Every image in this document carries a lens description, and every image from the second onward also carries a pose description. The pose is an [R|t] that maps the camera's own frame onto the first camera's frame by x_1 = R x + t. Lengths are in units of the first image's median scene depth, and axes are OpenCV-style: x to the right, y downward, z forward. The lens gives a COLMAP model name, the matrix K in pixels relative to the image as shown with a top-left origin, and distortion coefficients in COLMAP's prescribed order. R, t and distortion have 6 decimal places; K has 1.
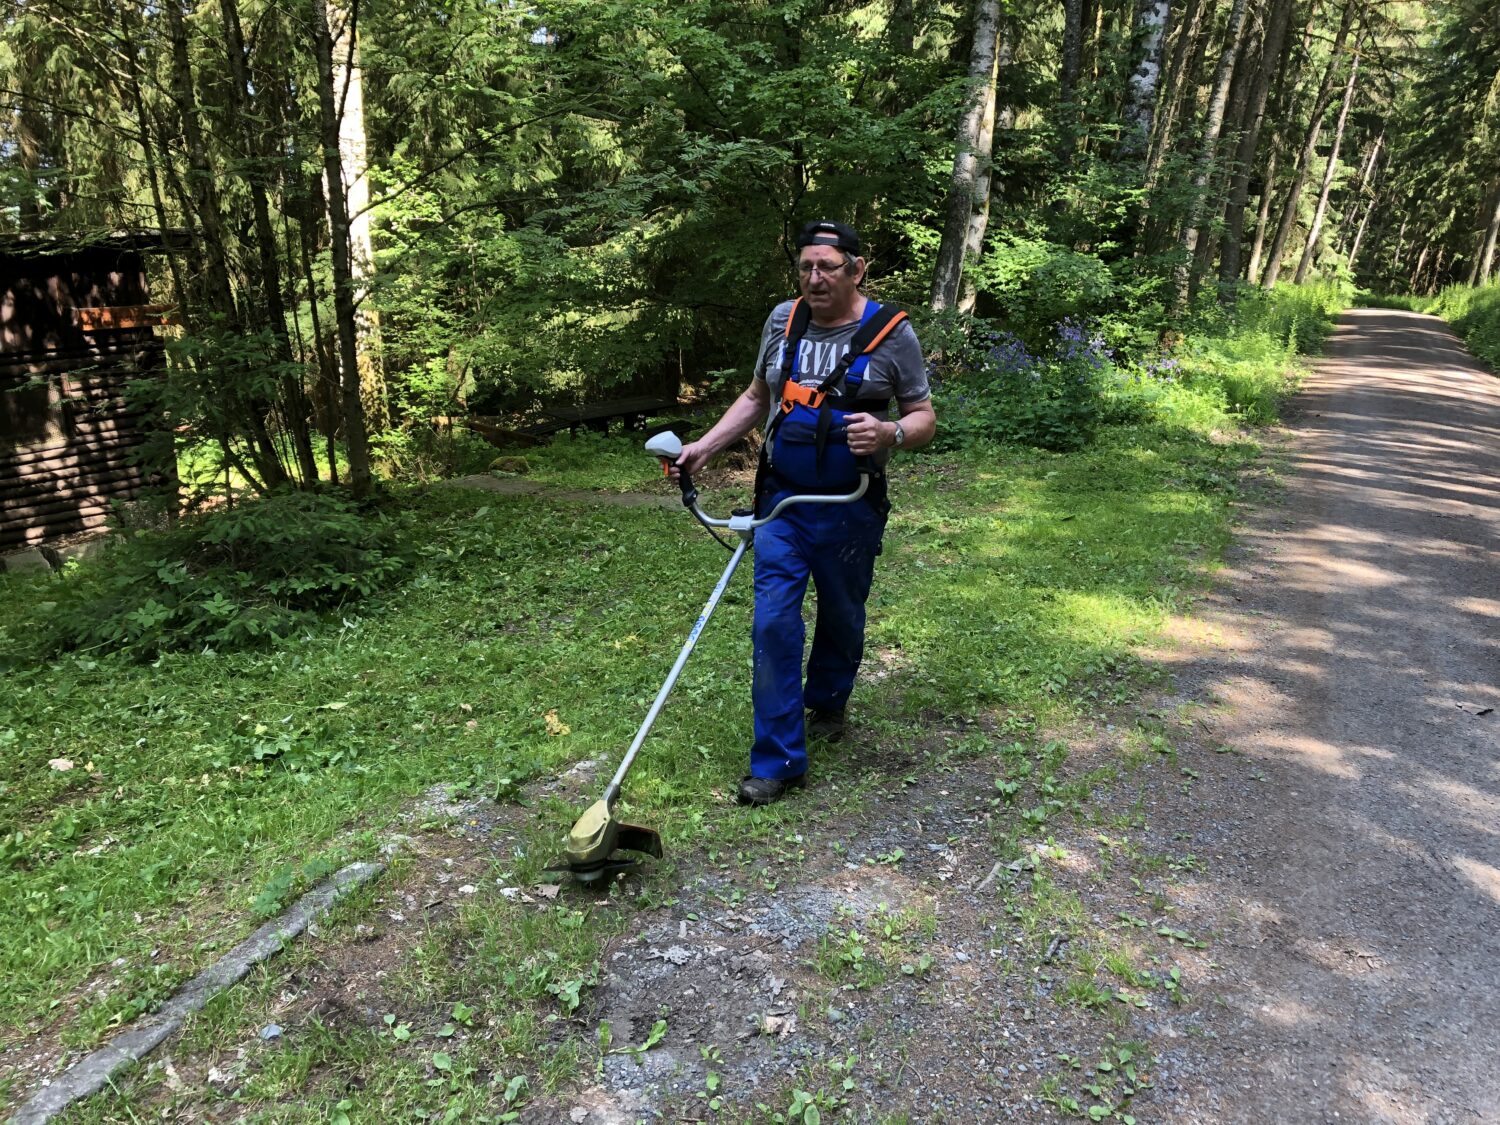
lens RADIAL K [[1173.4, 0, 750.0], [0, 1173.4, 562.5], [0, 0, 1]] dist [0.010918, -0.011065]
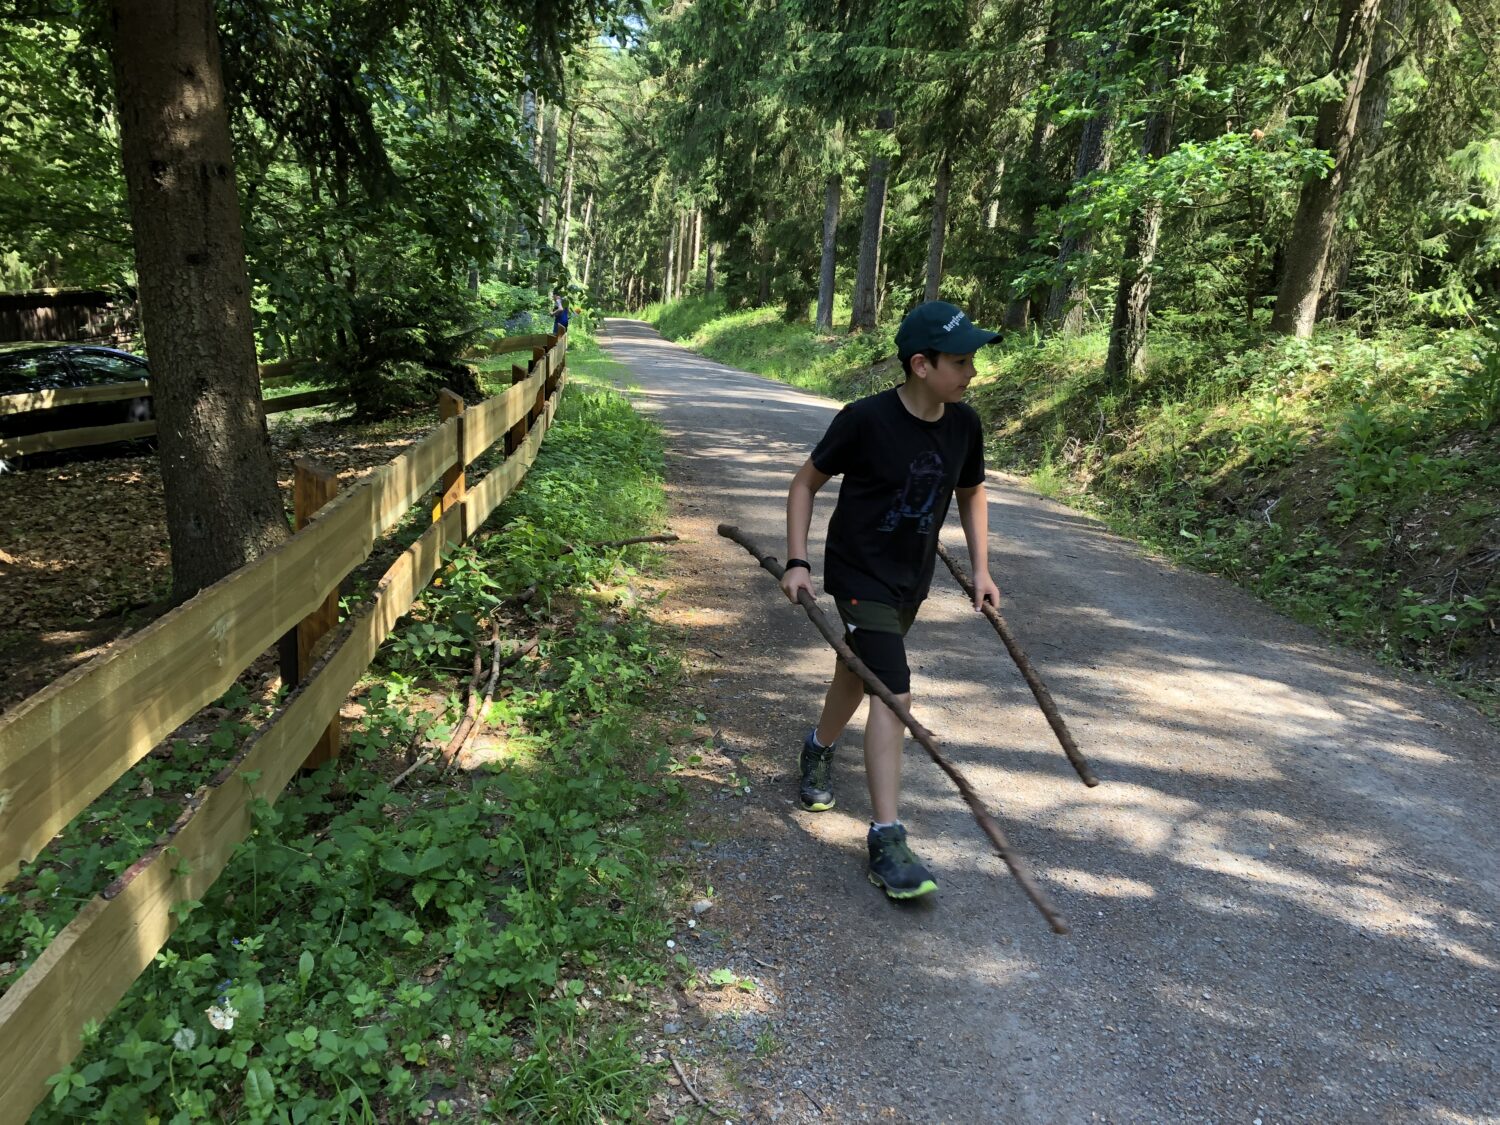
lens RADIAL K [[1173.4, 0, 750.0], [0, 1173.4, 562.5], [0, 0, 1]] dist [0.010918, -0.011065]
pose [[0.822312, -0.124552, 0.555238, -0.160188], [0.135413, 0.990553, 0.021654, 0.070603], [-0.552690, 0.057380, 0.831409, -0.274671]]
